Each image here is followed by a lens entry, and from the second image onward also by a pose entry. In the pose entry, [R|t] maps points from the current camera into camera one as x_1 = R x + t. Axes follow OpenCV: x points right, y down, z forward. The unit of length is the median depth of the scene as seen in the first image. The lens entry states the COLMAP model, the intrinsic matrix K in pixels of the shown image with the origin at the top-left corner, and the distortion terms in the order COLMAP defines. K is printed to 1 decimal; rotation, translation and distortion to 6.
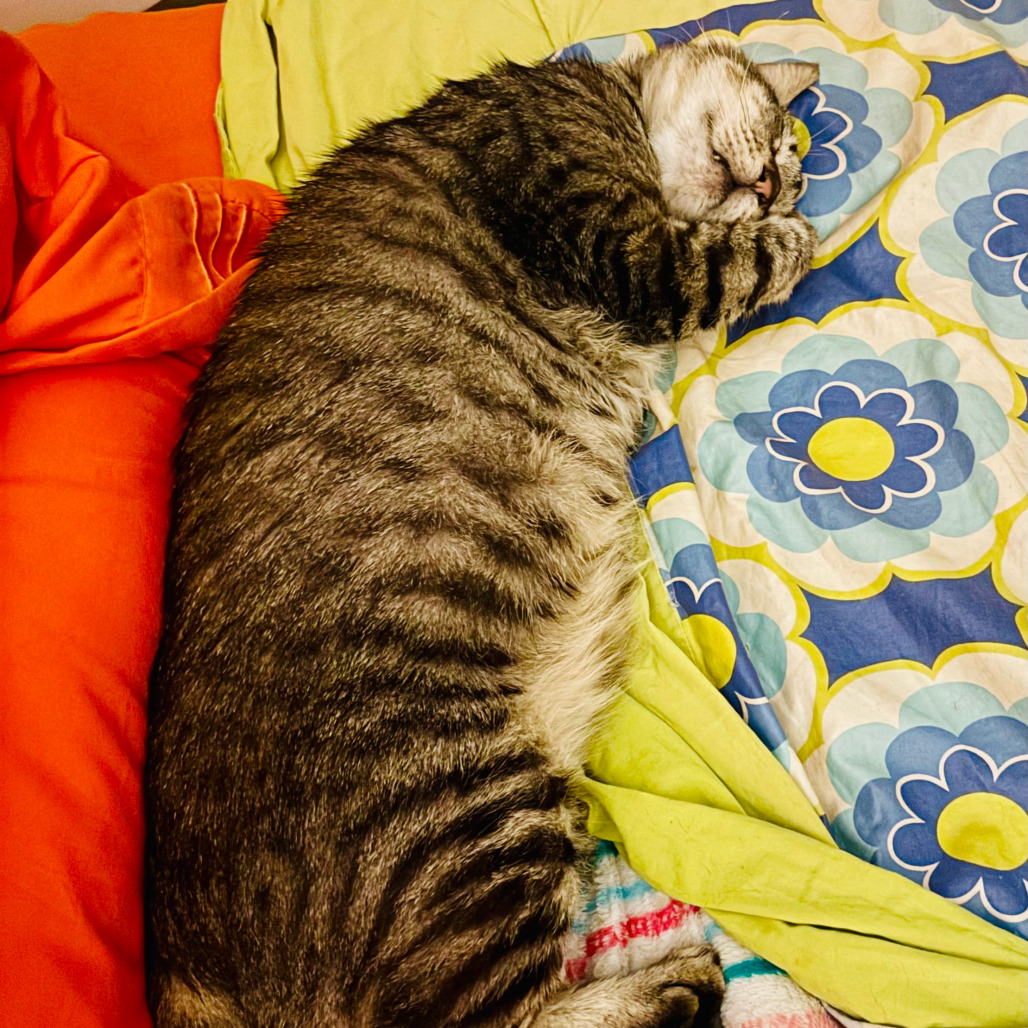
lens RADIAL K [[1714.8, 0, 520.1], [0, 1714.8, 512.9], [0, 0, 1]] dist [-0.055737, 0.000000]
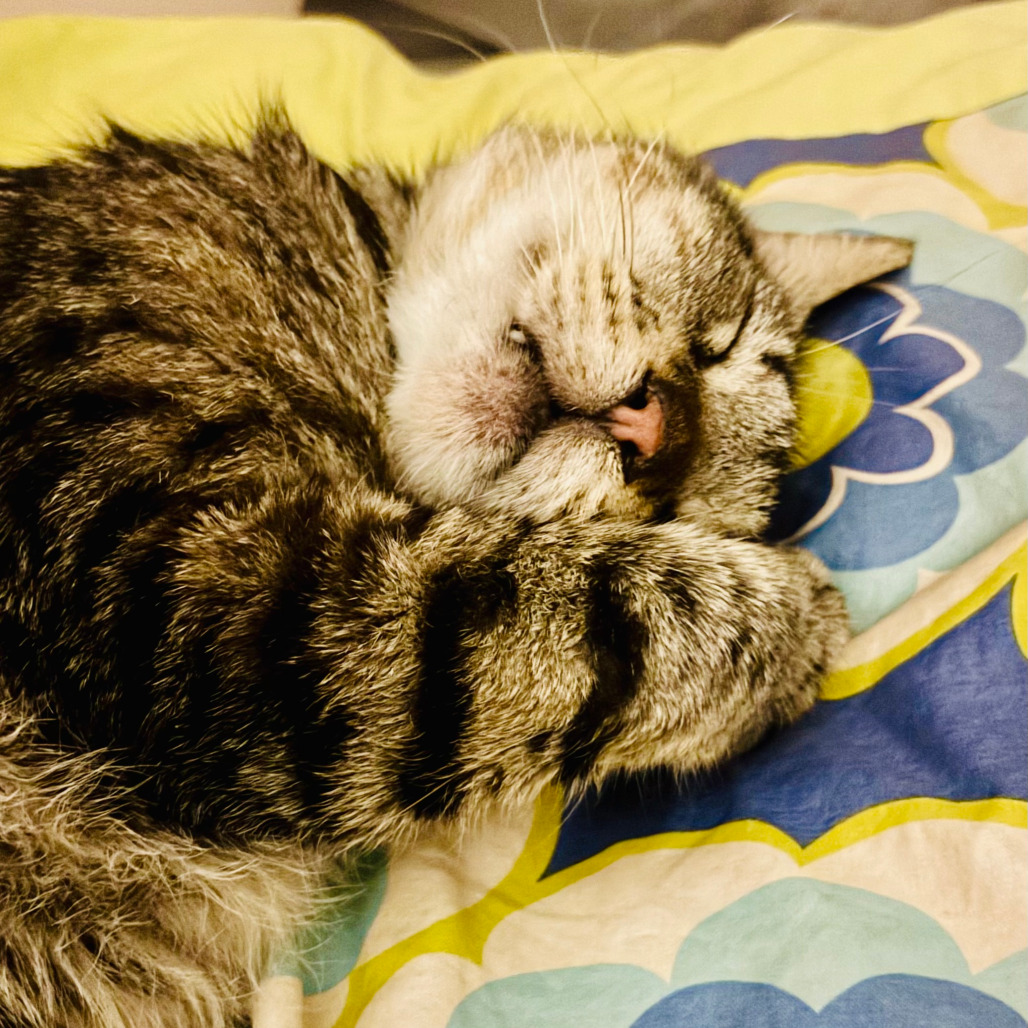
lens RADIAL K [[1714.8, 0, 506.5], [0, 1714.8, 522.6], [0, 0, 1]] dist [-0.055737, 0.000000]
pose [[0.975393, 0.090959, -0.200836, 0.186922], [-0.144021, 0.952582, -0.268038, -0.074831], [0.166932, 0.290367, 0.942242, 0.671850]]
